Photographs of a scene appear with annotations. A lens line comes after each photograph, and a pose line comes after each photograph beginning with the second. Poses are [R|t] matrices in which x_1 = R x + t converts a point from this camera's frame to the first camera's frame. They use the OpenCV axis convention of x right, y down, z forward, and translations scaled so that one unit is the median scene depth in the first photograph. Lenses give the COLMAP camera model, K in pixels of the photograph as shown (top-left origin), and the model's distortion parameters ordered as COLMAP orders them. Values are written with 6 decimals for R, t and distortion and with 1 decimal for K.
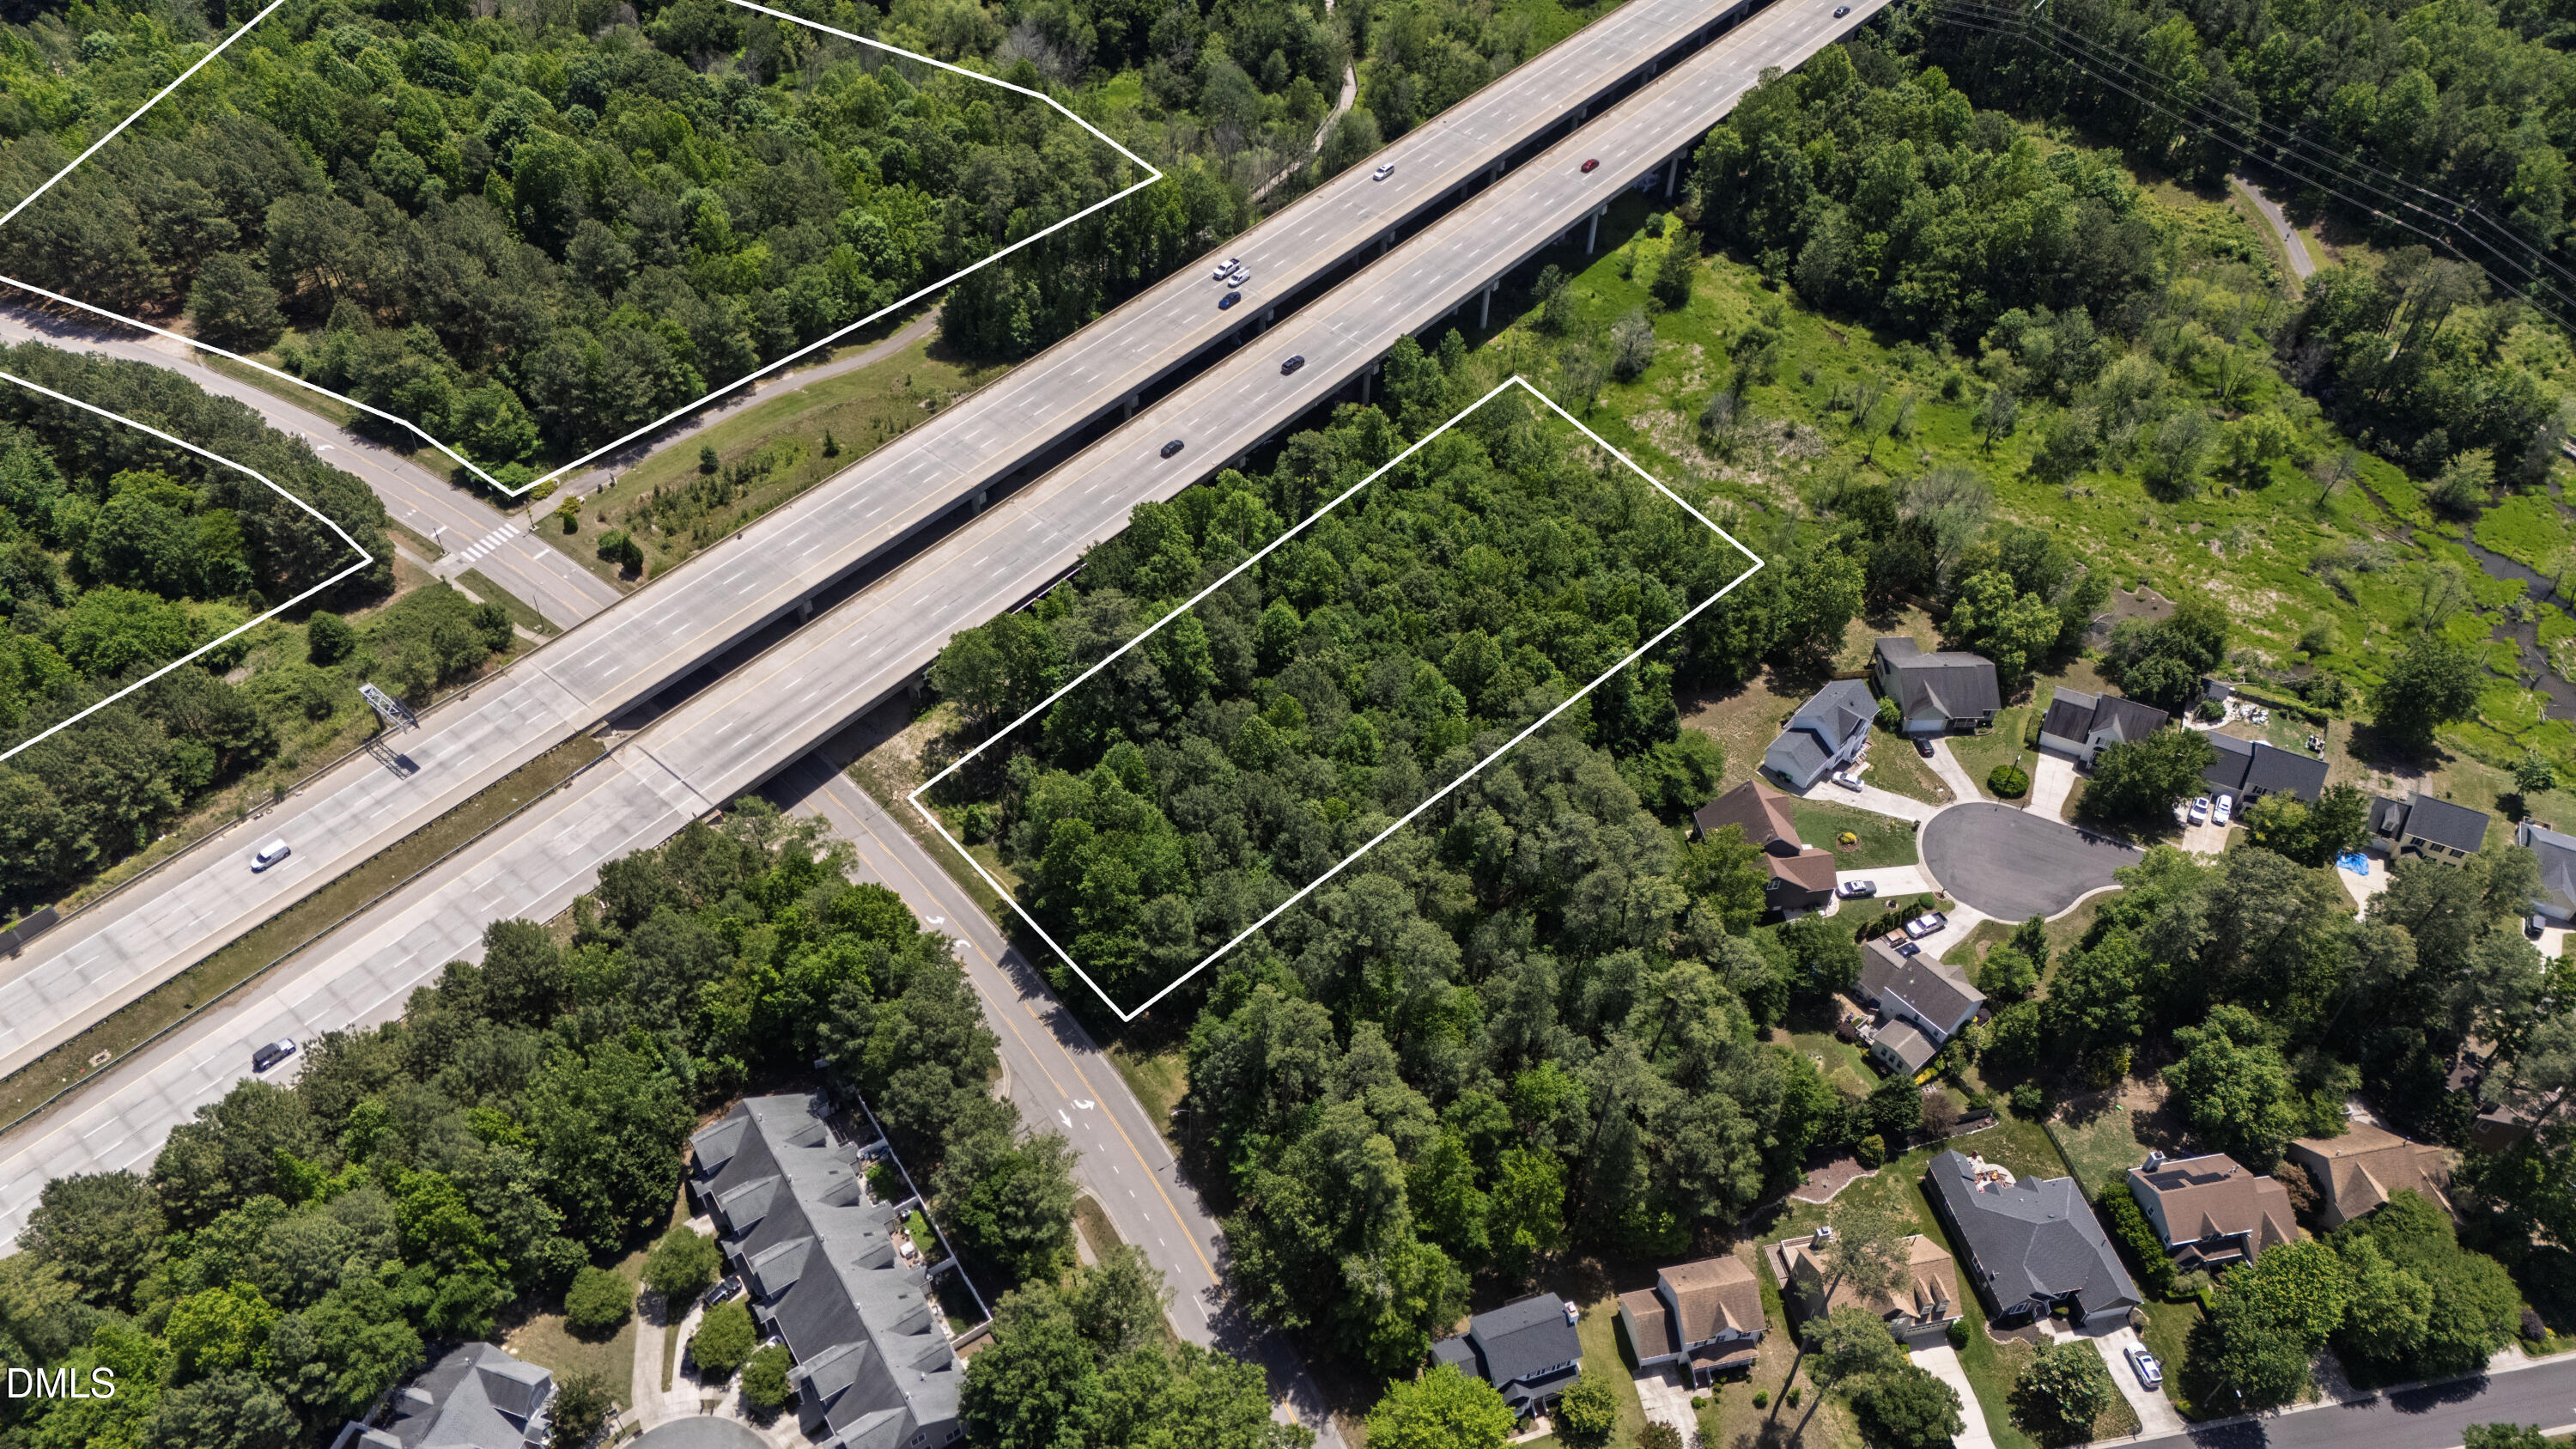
lens RADIAL K [[1880.0, 0, 1288.0], [0, 1880.0, 724.5], [0, 0, 1]] dist [0.076596, -0.085276]
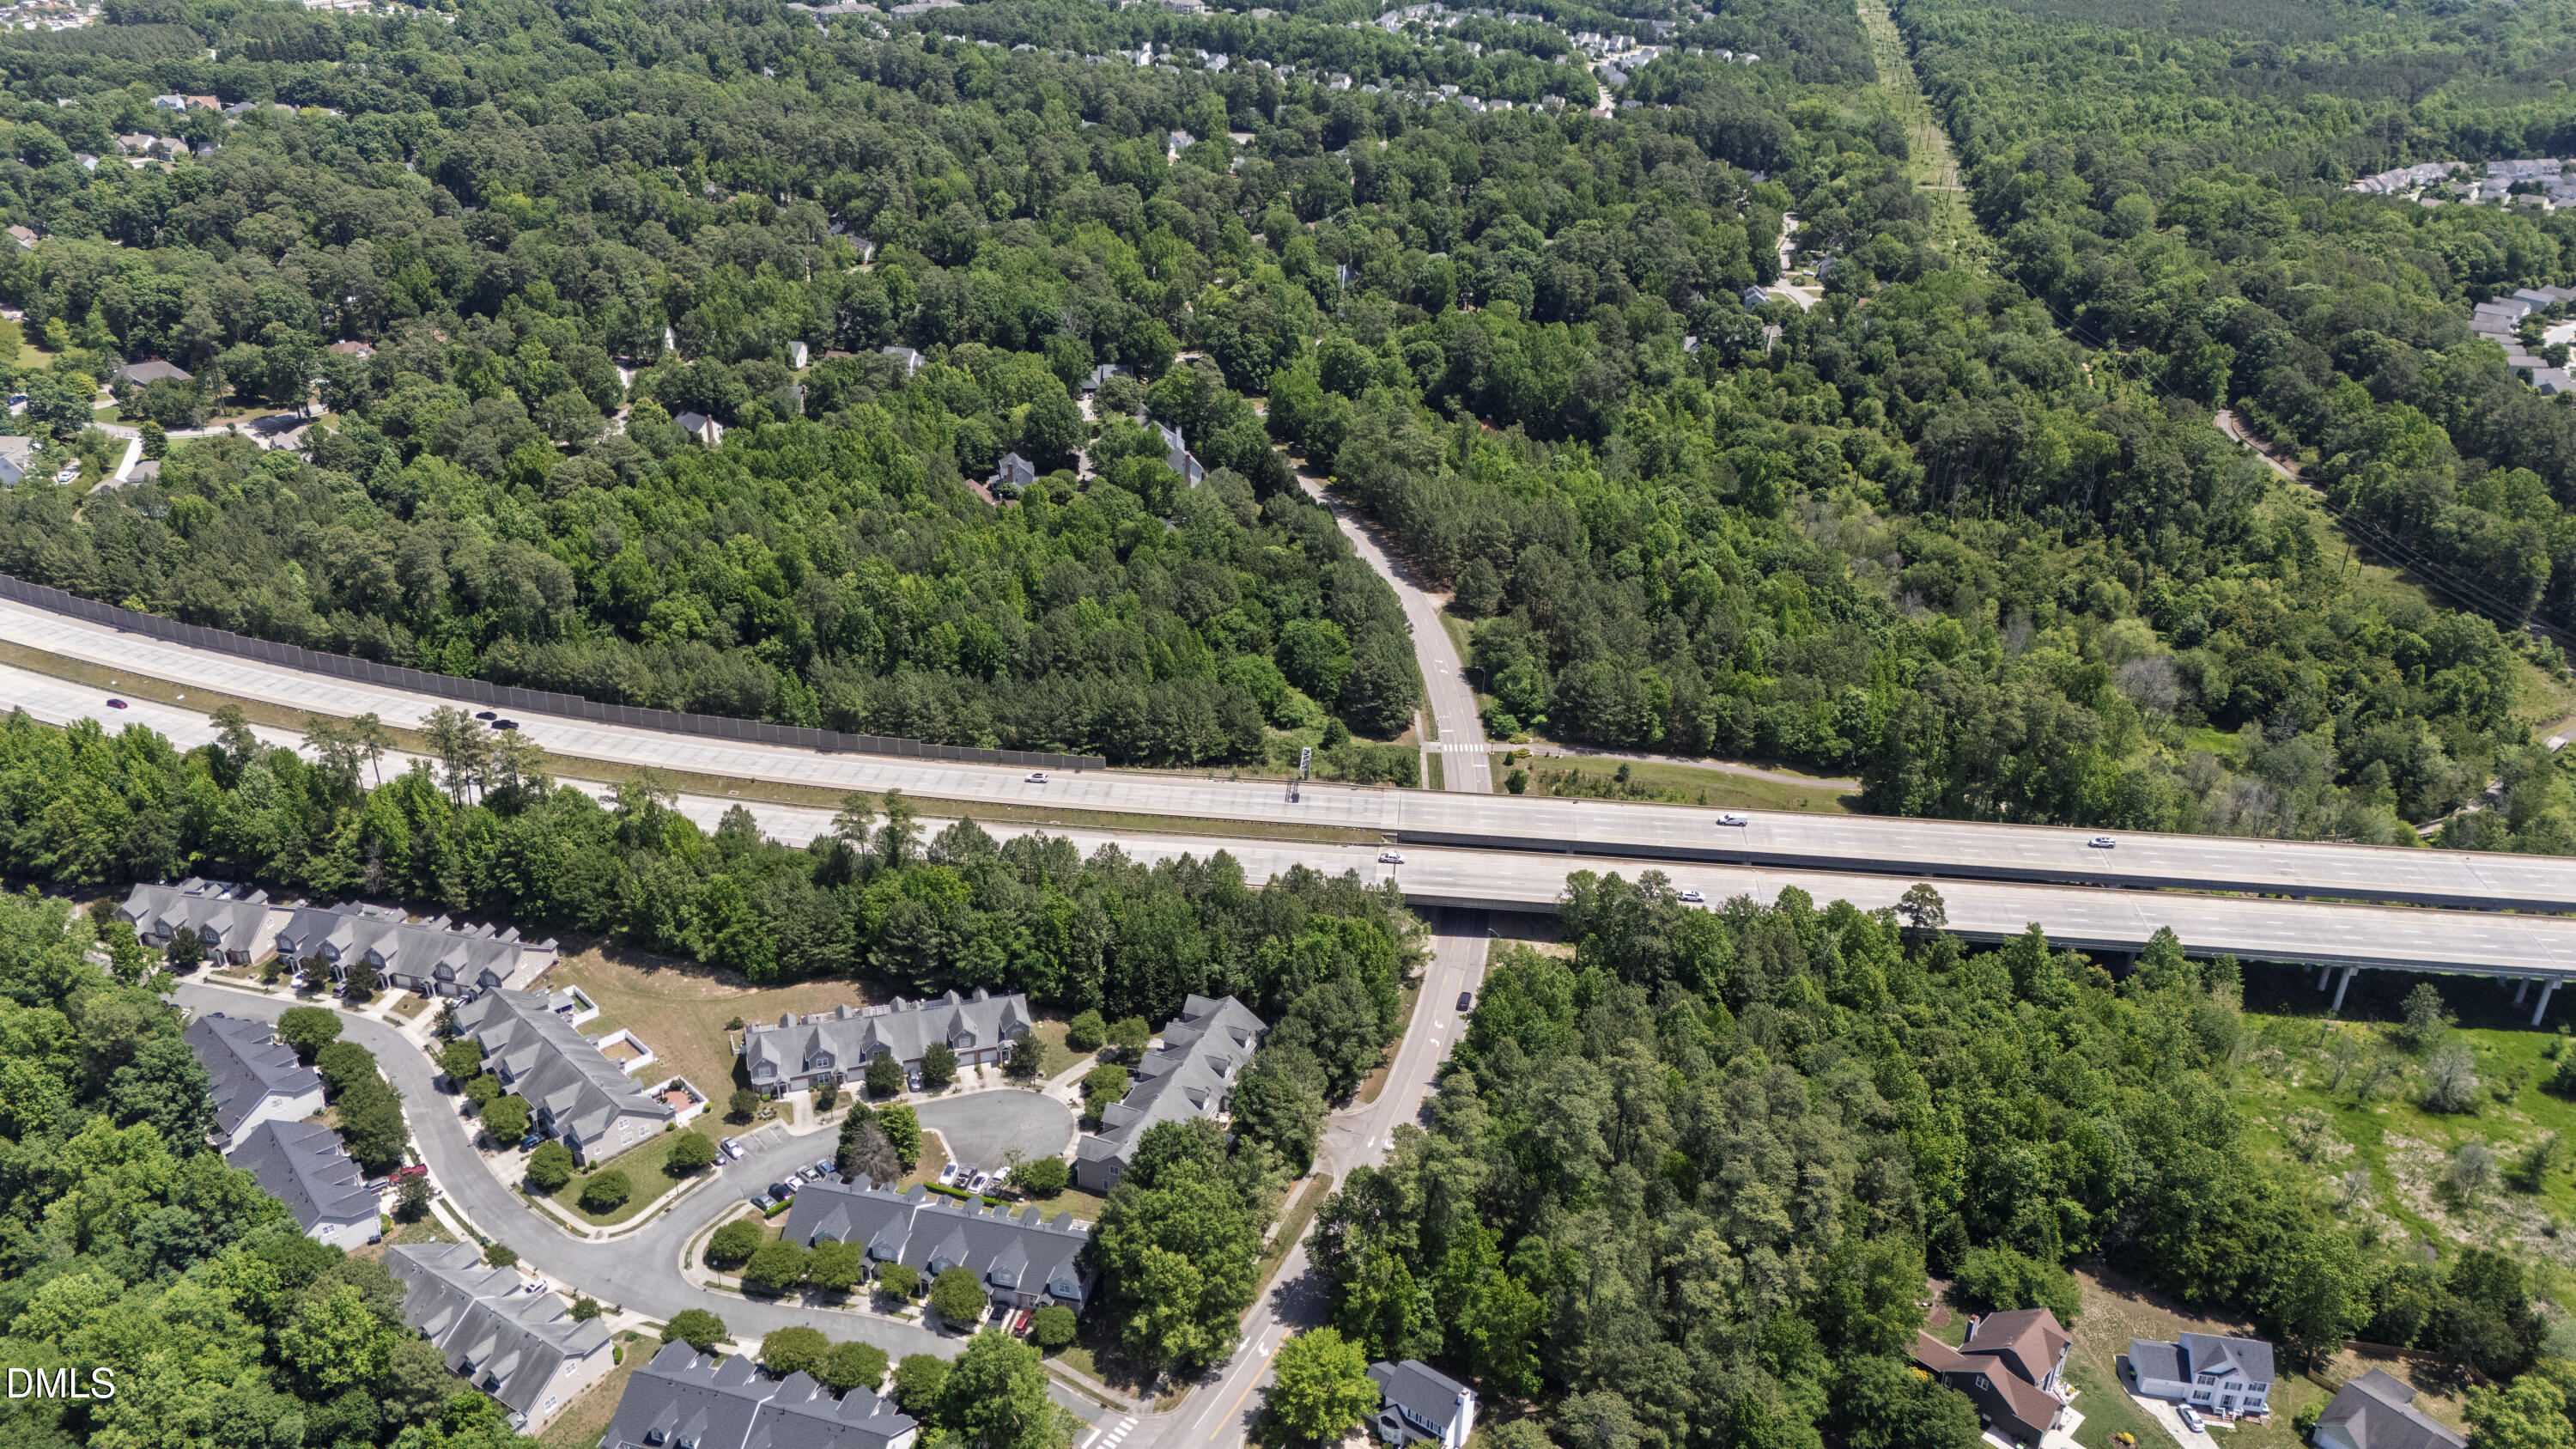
lens RADIAL K [[1921.1, 0, 1288.0], [0, 1921.1, 724.5], [0, 0, 1]] dist [0.134861, -0.322453]
pose [[0.576848, 0.348159, -0.738939, 0.581145], [-0.593885, 0.799859, -0.086751, 0.096866], [0.560844, 0.488887, 0.668164, -0.073264]]
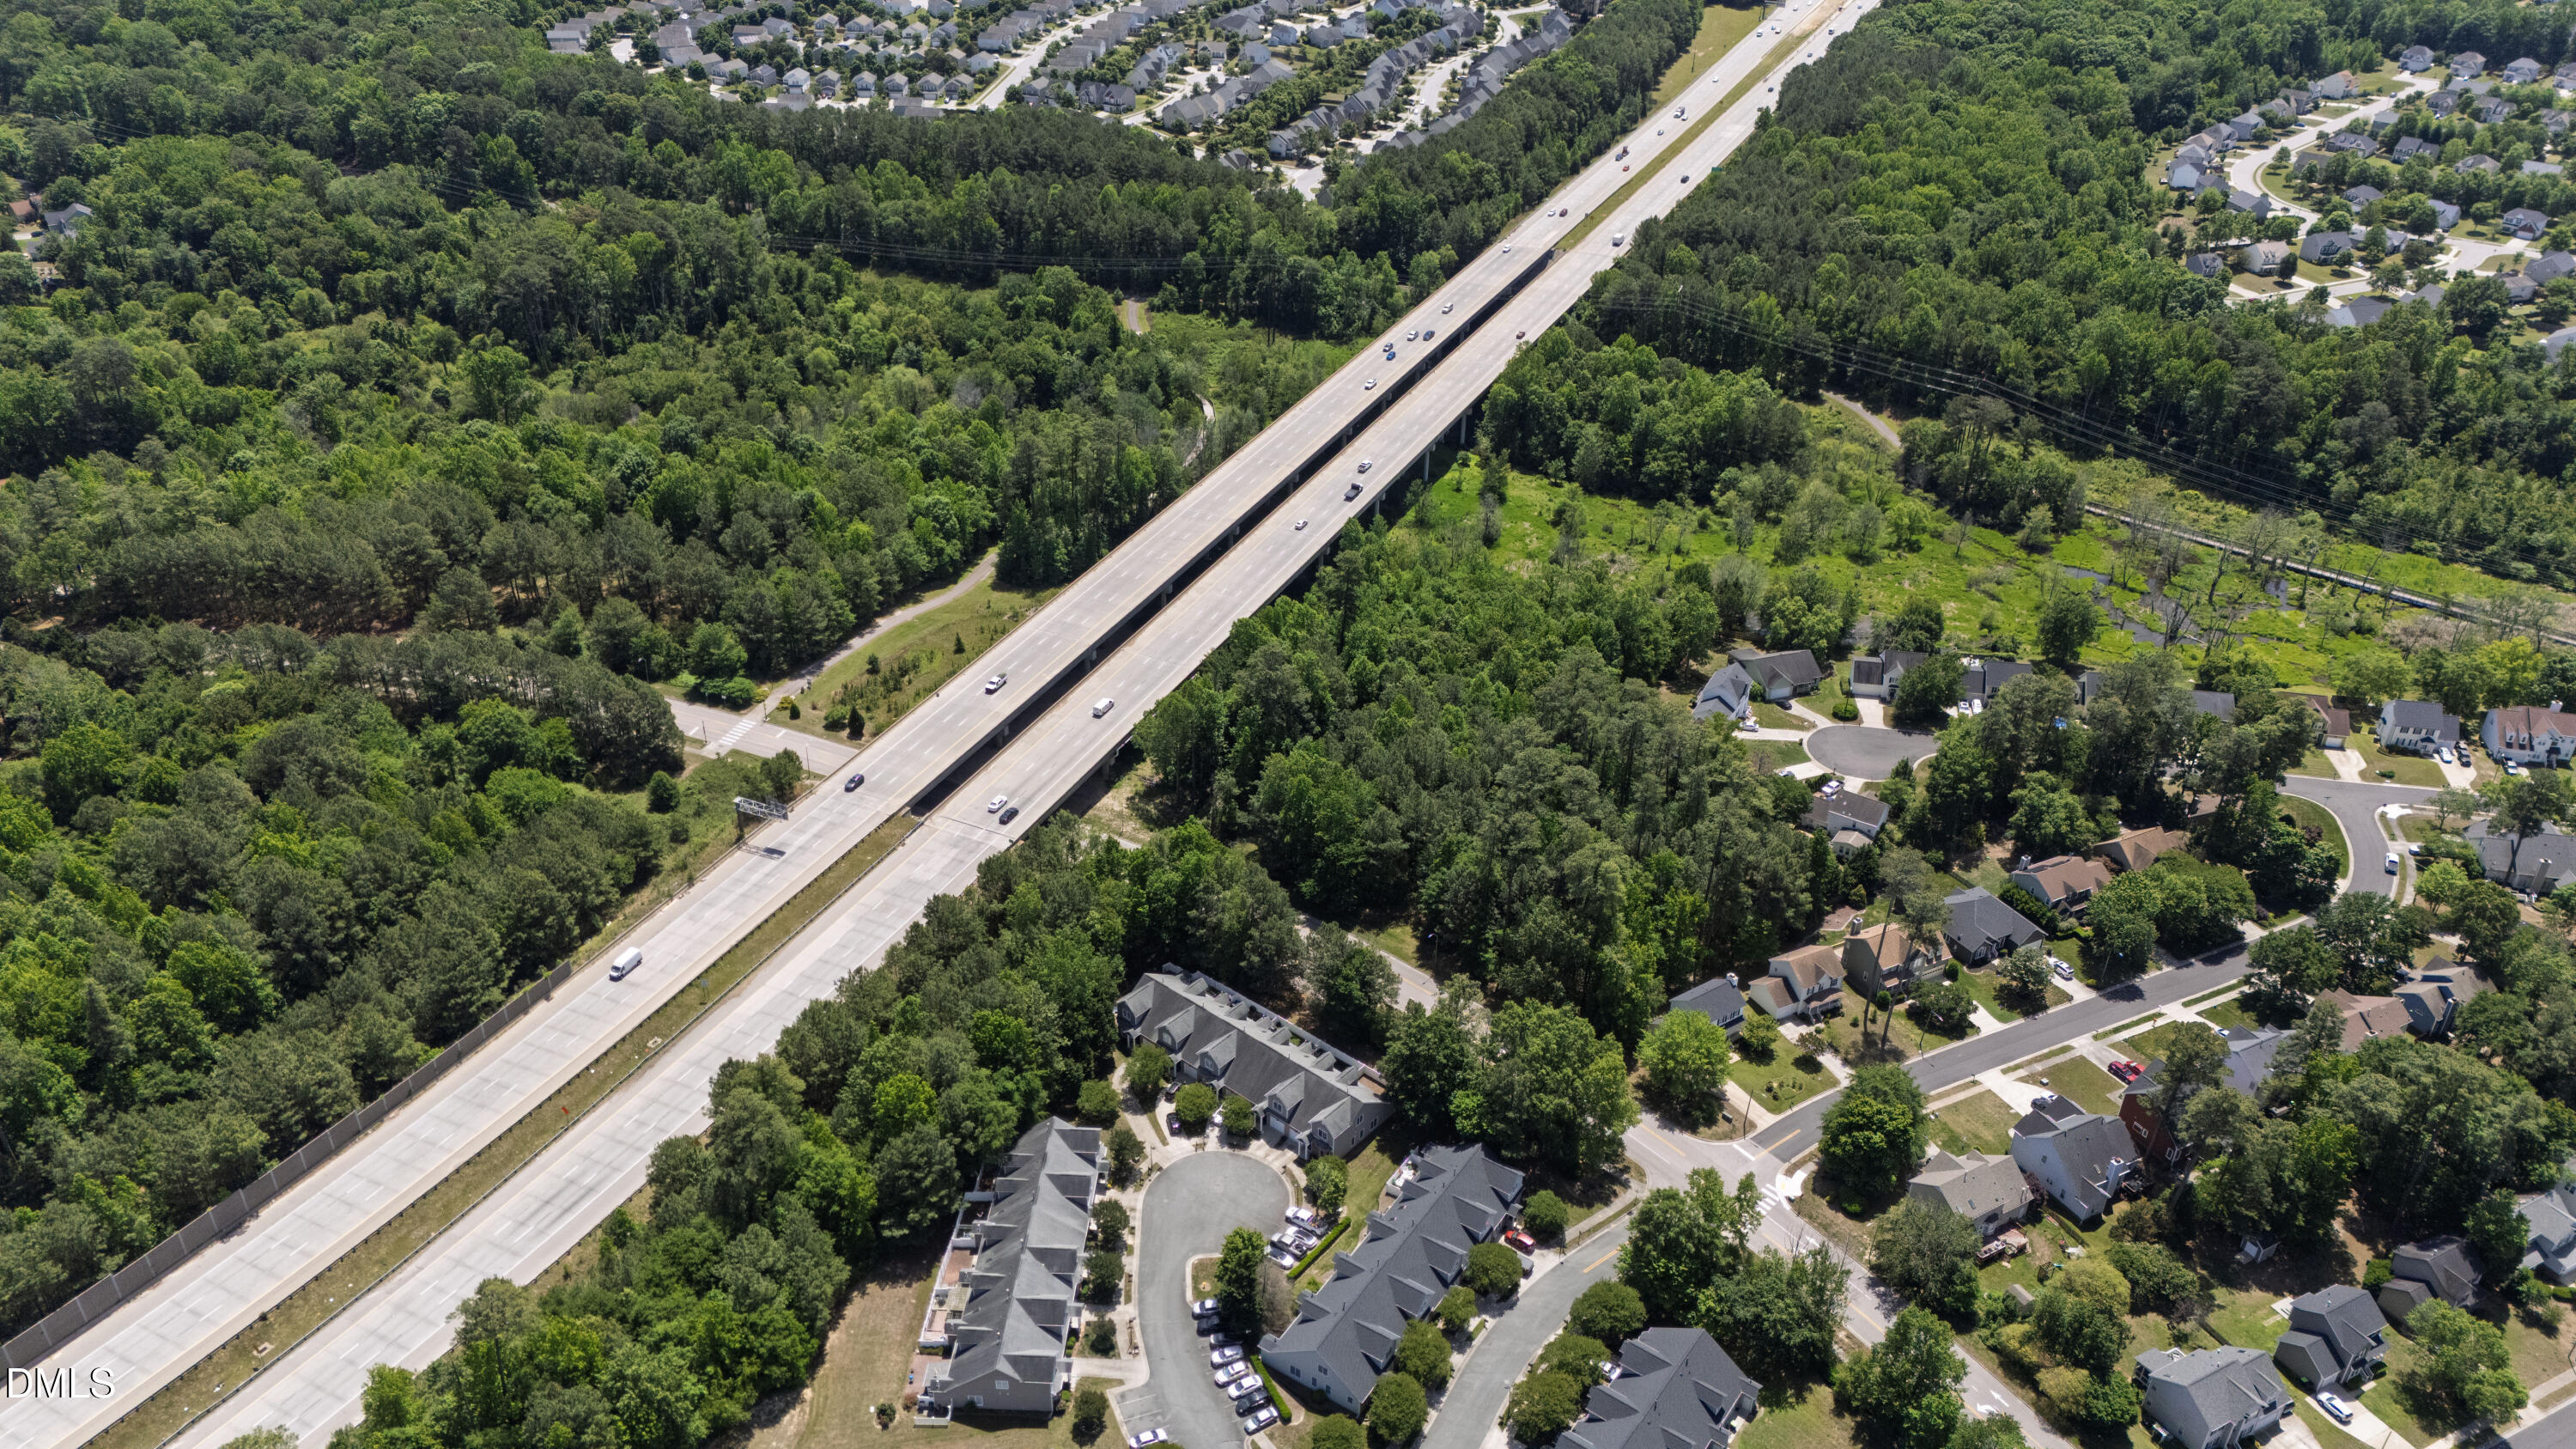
lens RADIAL K [[1921.1, 0, 1288.0], [0, 1921.1, 724.5], [0, 0, 1]] dist [0.134861, -0.322453]
pose [[0.960300, -0.145448, 0.238052, -0.367402], [0.200888, 0.952634, -0.228328, 0.272120], [-0.193567, 0.267085, 0.944033, -0.316984]]
